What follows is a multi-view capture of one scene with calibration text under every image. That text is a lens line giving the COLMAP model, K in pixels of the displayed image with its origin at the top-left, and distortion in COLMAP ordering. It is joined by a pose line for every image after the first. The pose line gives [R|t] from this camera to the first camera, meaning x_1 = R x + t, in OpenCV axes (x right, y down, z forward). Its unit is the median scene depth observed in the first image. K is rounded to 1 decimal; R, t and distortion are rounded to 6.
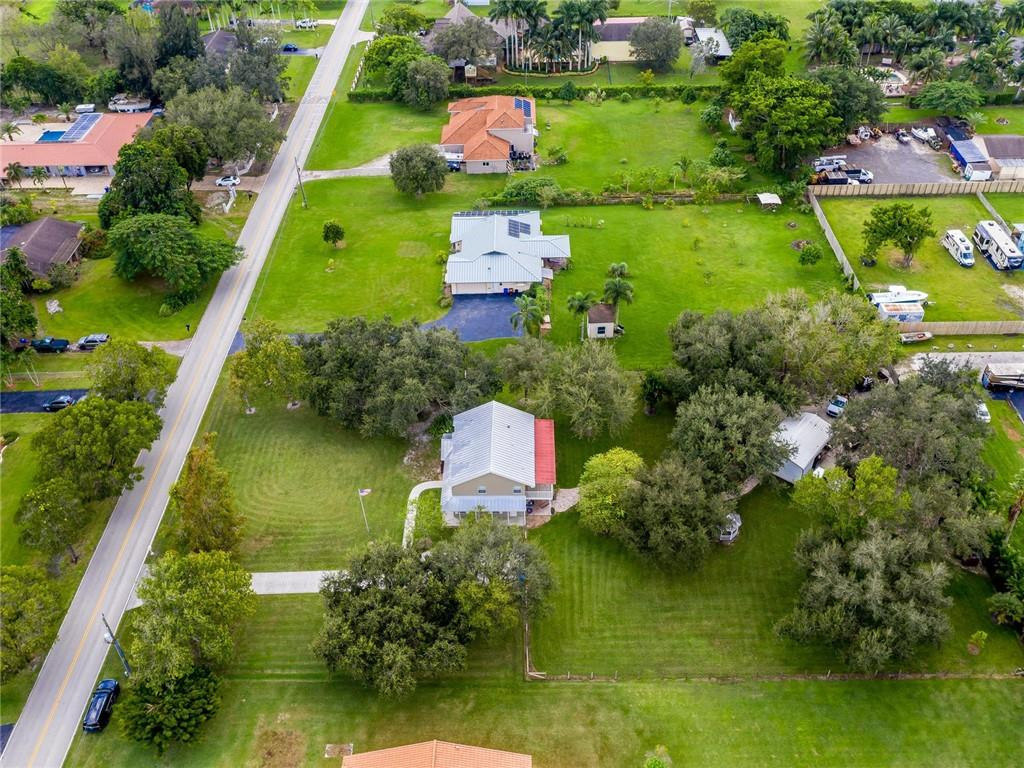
lens RADIAL K [[914.0, 0, 516.7], [0, 914.0, 381.8], [0, 0, 1]] dist [-0.008090, 0.010014]
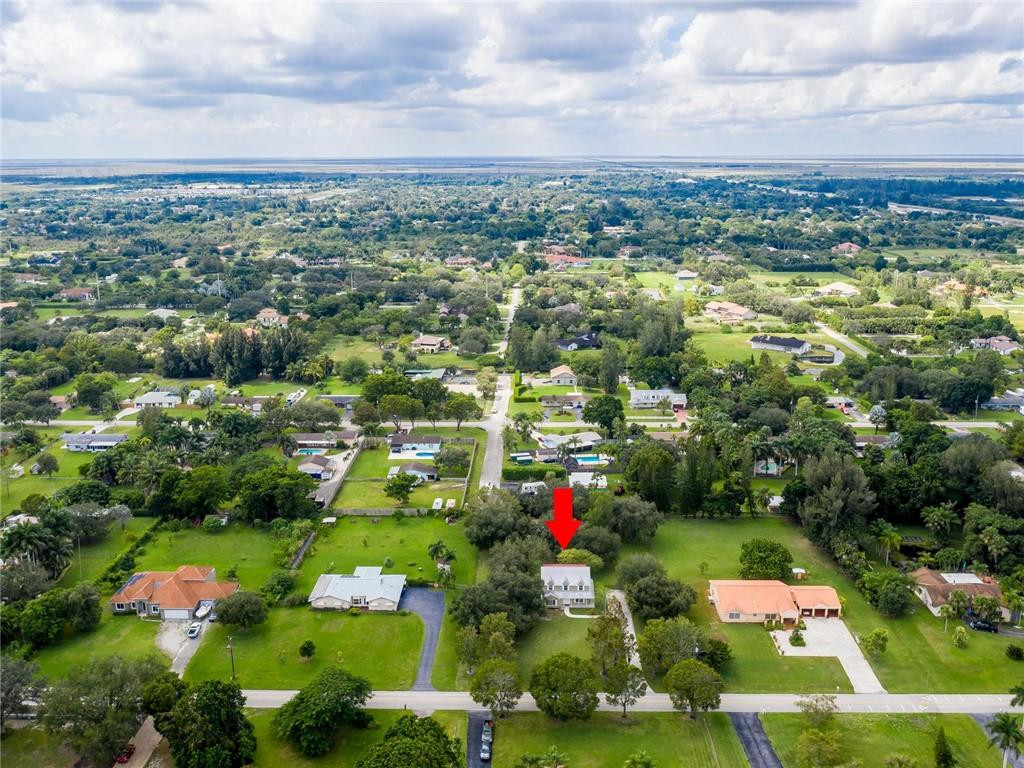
lens RADIAL K [[914.0, 0, 516.7], [0, 914.0, 381.8], [0, 0, 1]] dist [-0.008090, 0.010014]
pose [[0.015234, -0.219215, 0.975558, -1.211310], [0.640605, 0.751269, 0.158812, -0.407391], [-0.767720, 0.622527, 0.151875, 0.300633]]
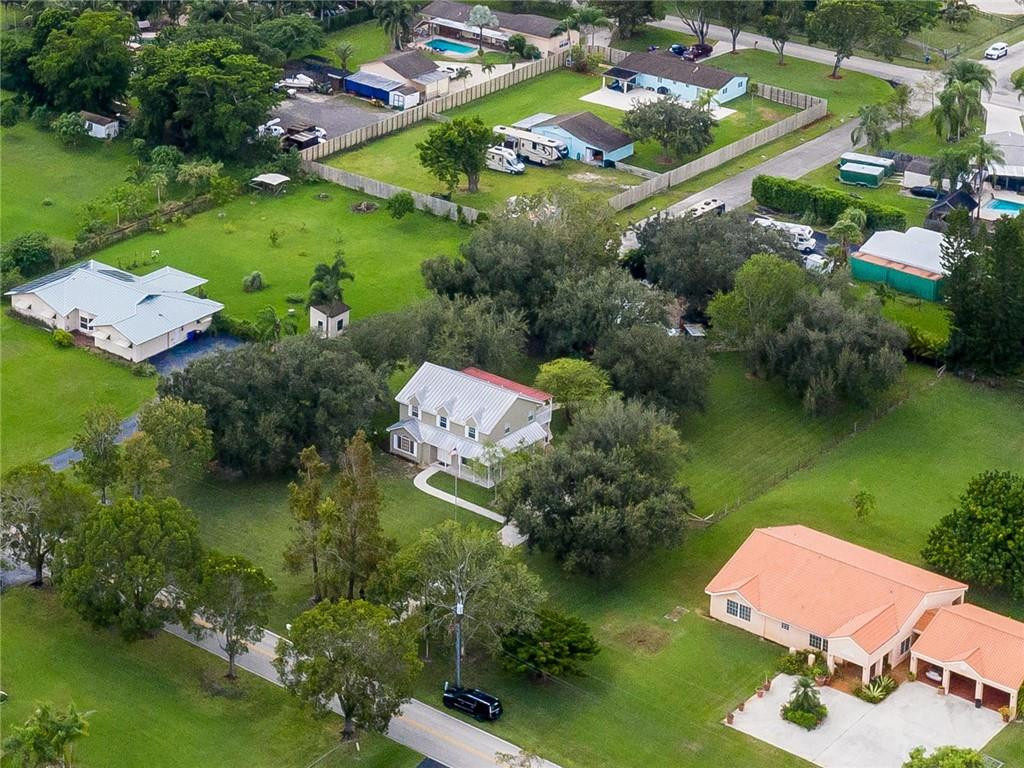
lens RADIAL K [[2370.6, 0, 188.9], [0, 2370.6, 383.7], [0, 0, 1]] dist [-0.024756, 0.020501]
pose [[0.680915, -0.288485, 0.673150, -1.062202], [0.458331, 0.884761, -0.084445, 0.077732], [-0.571216, 0.366026, 0.734668, -0.316659]]
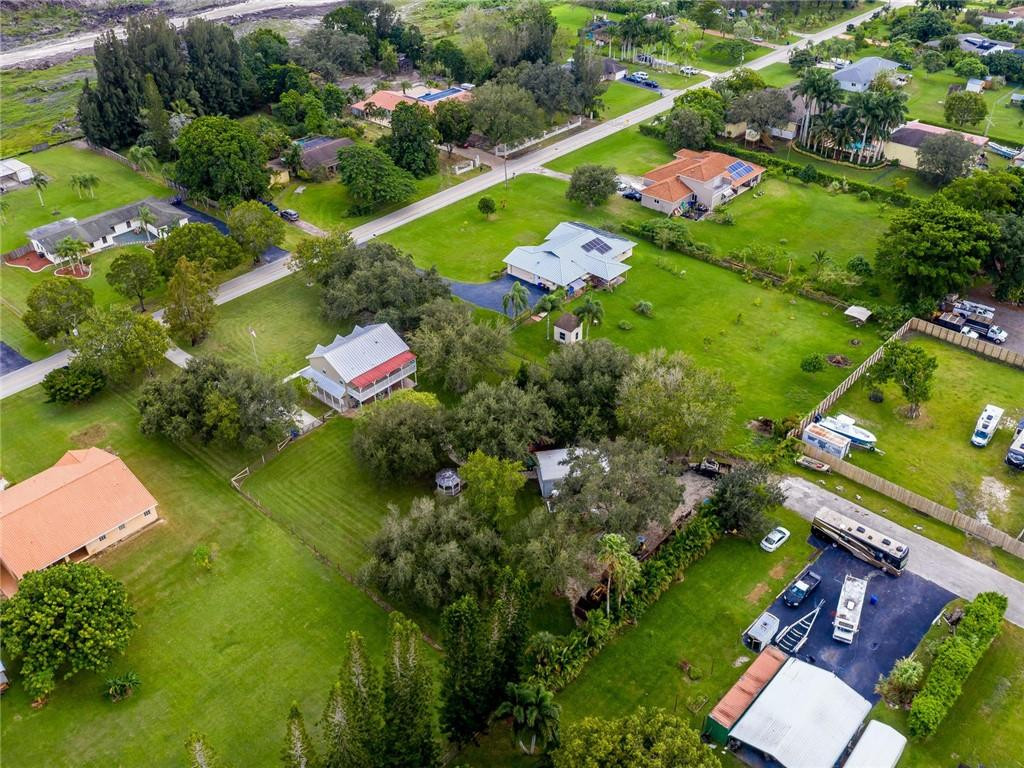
lens RADIAL K [[914.0, 0, 516.7], [0, 914.0, 381.8], [0, 0, 1]] dist [-0.008090, 0.010014]
pose [[0.738968, 0.393538, -0.546858, 0.522565], [-0.430847, 0.900045, 0.065500, -0.041994], [0.517974, 0.187209, 0.834659, 0.035344]]
